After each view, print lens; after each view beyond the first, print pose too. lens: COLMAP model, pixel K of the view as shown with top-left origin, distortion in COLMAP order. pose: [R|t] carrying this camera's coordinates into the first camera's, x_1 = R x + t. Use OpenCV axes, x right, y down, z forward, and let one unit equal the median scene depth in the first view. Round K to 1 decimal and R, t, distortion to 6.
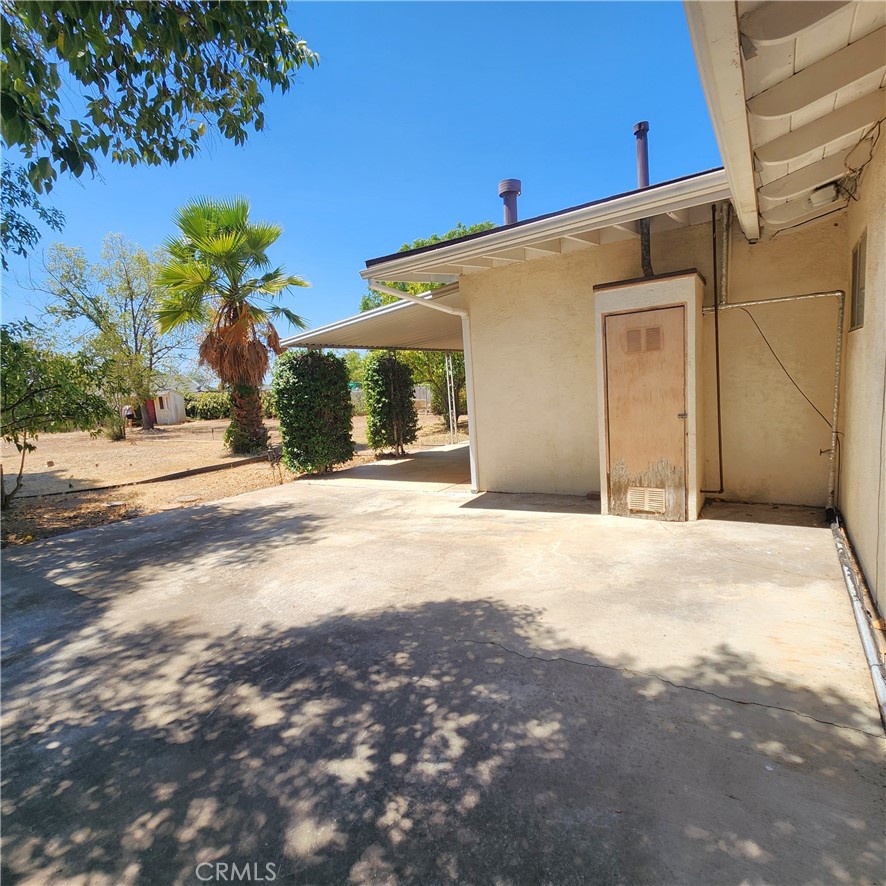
lens RADIAL K [[485.6, 0, 443.0], [0, 485.6, 443.0], [0, 0, 1]] dist [-0.000409, -0.000822]
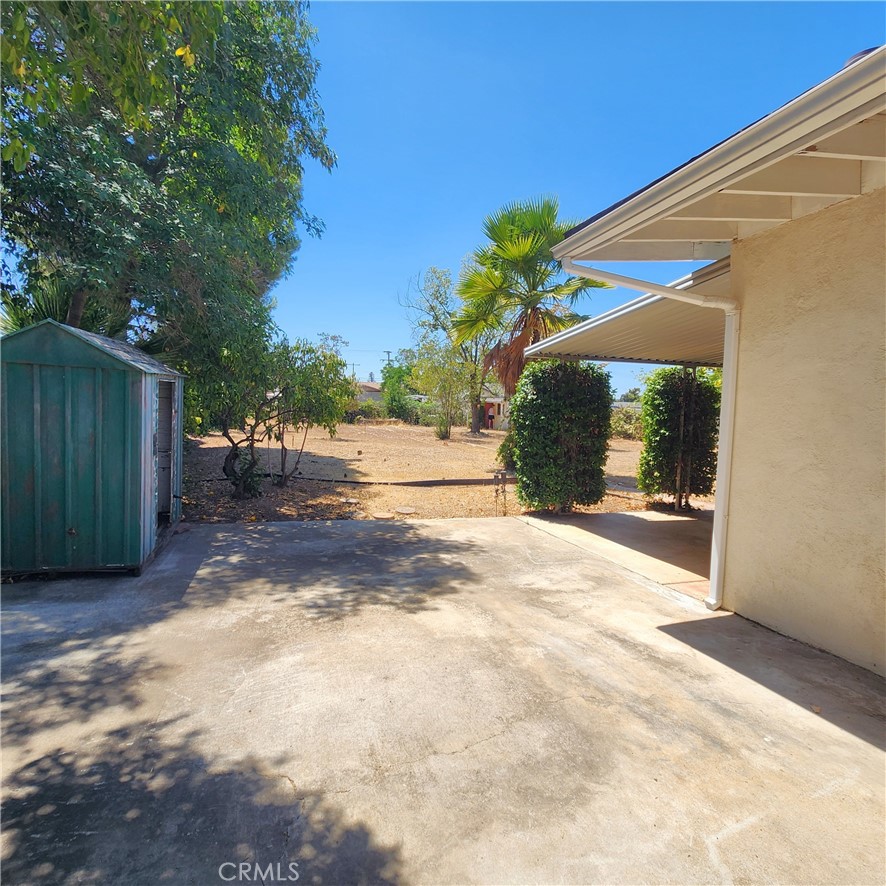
lens RADIAL K [[510.9, 0, 443.0], [0, 510.9, 443.0], [0, 0, 1]] dist [-0.002851, -0.000326]
pose [[0.773422, 0.130556, -0.620301, 0.222534], [-0.153024, 0.988073, 0.017164, -0.072534], [0.615143, 0.081646, 0.784176, 0.387746]]
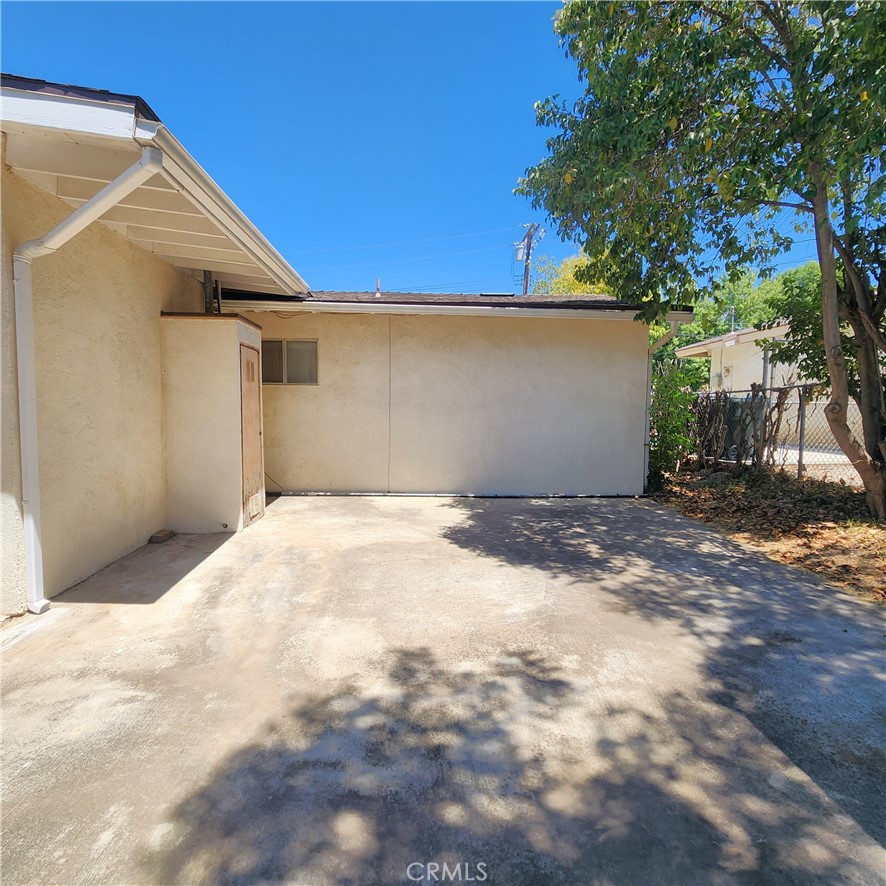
lens RADIAL K [[510.9, 0, 443.0], [0, 510.9, 443.0], [0, 0, 1]] dist [-0.002851, -0.000326]
pose [[-0.604605, 0.007875, 0.796486, -0.781657], [0.135446, 0.986404, 0.093063, -0.078417], [-0.784925, 0.164147, -0.597452, 1.248813]]
